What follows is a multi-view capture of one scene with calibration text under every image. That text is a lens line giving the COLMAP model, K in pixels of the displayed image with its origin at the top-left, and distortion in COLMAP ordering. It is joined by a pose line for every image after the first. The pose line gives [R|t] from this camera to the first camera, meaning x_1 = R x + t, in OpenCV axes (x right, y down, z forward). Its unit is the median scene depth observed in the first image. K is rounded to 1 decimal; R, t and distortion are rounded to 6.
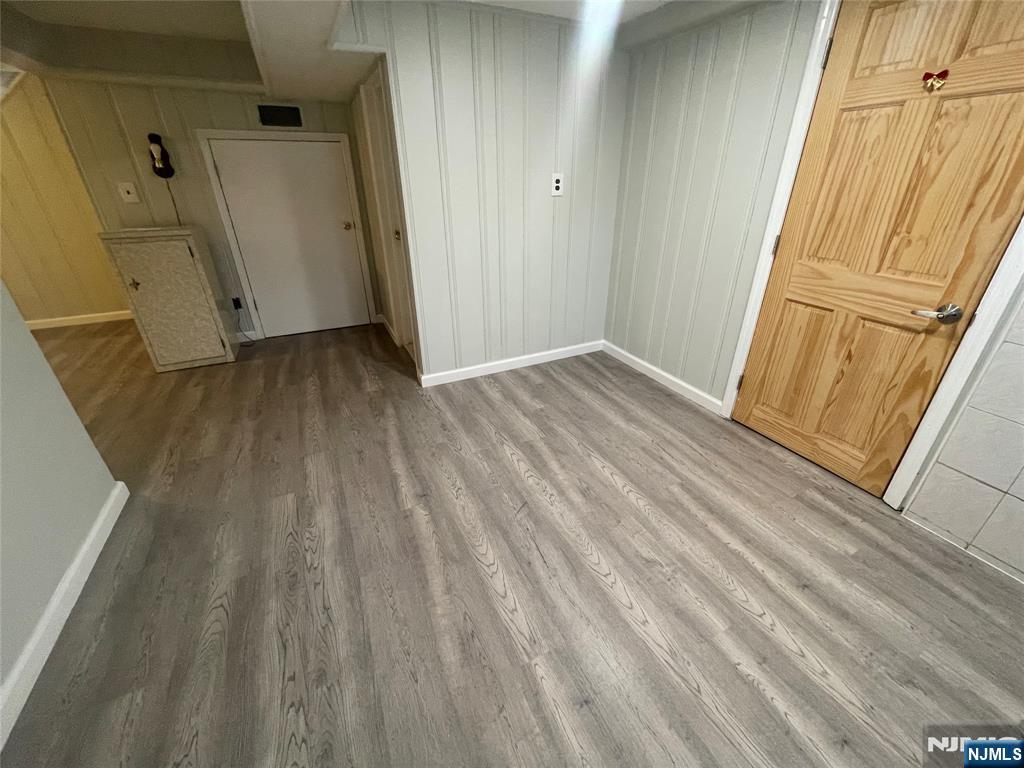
lens RADIAL K [[415.1, 0, 513.0], [0, 415.1, 385.6], [0, 0, 1]] dist [-0.002437, -0.001024]
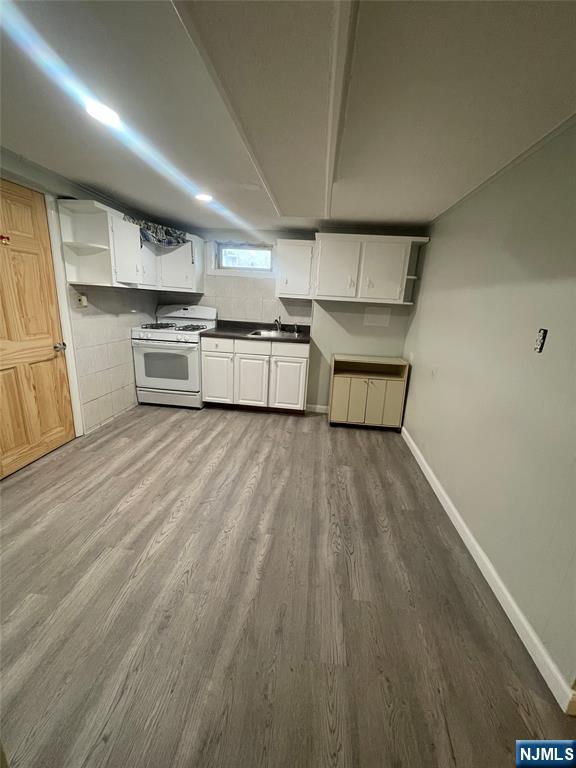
lens RADIAL K [[311.3, 0, 292.0], [0, 311.3, 382.8], [0, 0, 1]] dist [-0.002437, -0.001024]
pose [[-0.856722, -0.171880, 0.486296, -0.687241], [0.188117, 0.773766, 0.604895, -0.633405], [-0.480249, 0.609708, -0.630569, 1.245874]]
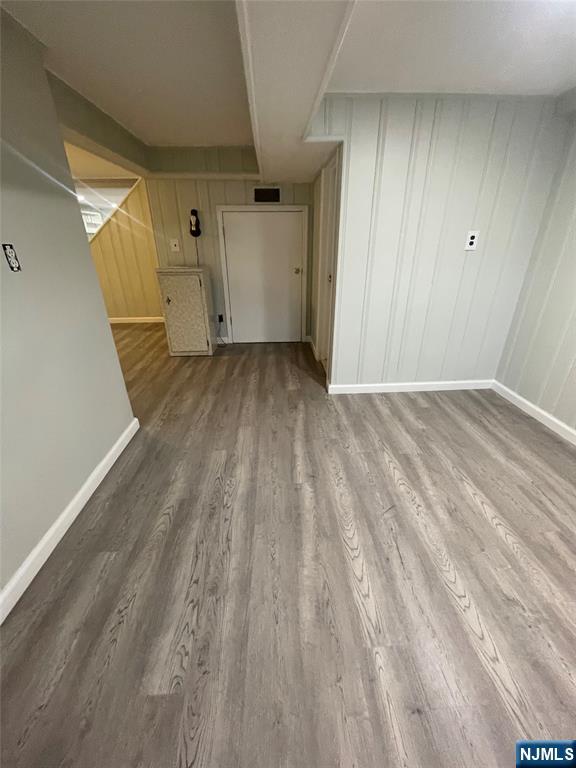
lens RADIAL K [[311.3, 0, 288.0], [0, 311.3, 385.2], [0, 0, 1]] dist [-0.002437, -0.001024]
pose [[0.922195, 0.163600, -0.350415, 0.006002], [-0.174941, 0.984579, -0.000722, 0.001289], [0.344893, 0.061968, 0.936594, 0.055517]]
